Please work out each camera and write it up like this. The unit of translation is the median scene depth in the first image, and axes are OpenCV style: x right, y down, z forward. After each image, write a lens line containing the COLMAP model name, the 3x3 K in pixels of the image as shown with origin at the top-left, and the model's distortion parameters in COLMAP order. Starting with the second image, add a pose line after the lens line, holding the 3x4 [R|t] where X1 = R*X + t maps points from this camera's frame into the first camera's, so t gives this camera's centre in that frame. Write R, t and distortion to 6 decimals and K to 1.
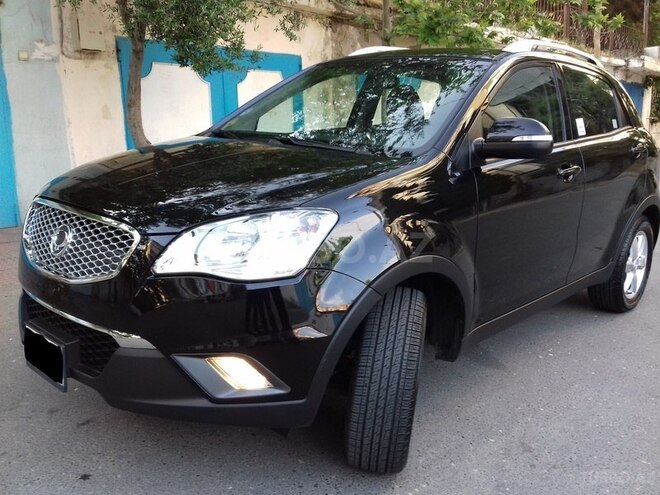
lens RADIAL K [[612.8, 0, 330.0], [0, 612.8, 247.5], [0, 0, 1]] dist [0.045012, -0.179616]
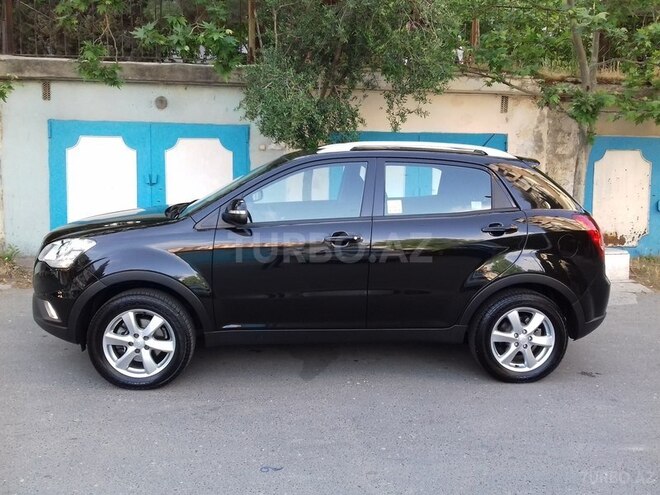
lens RADIAL K [[607.7, 0, 330.0], [0, 607.7, 247.5], [0, 0, 1]] dist [-0.022637, -0.018430]
pose [[0.753246, 0.076600, -0.653264, 1.474096], [-0.141016, 0.988908, -0.046641, -0.045599], [0.642445, 0.127253, 0.755693, -0.019248]]
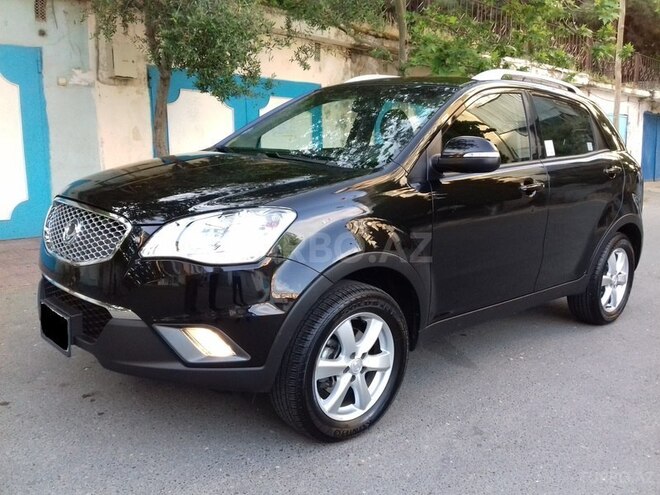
lens RADIAL K [[607.7, 0, 330.0], [0, 607.7, 247.5], [0, 0, 1]] dist [-0.022637, -0.018430]
pose [[0.998322, 0.021782, -0.053644, 0.101761], [-0.023958, 0.998903, -0.040247, 0.042822], [0.052709, 0.041464, 0.997749, -0.120588]]
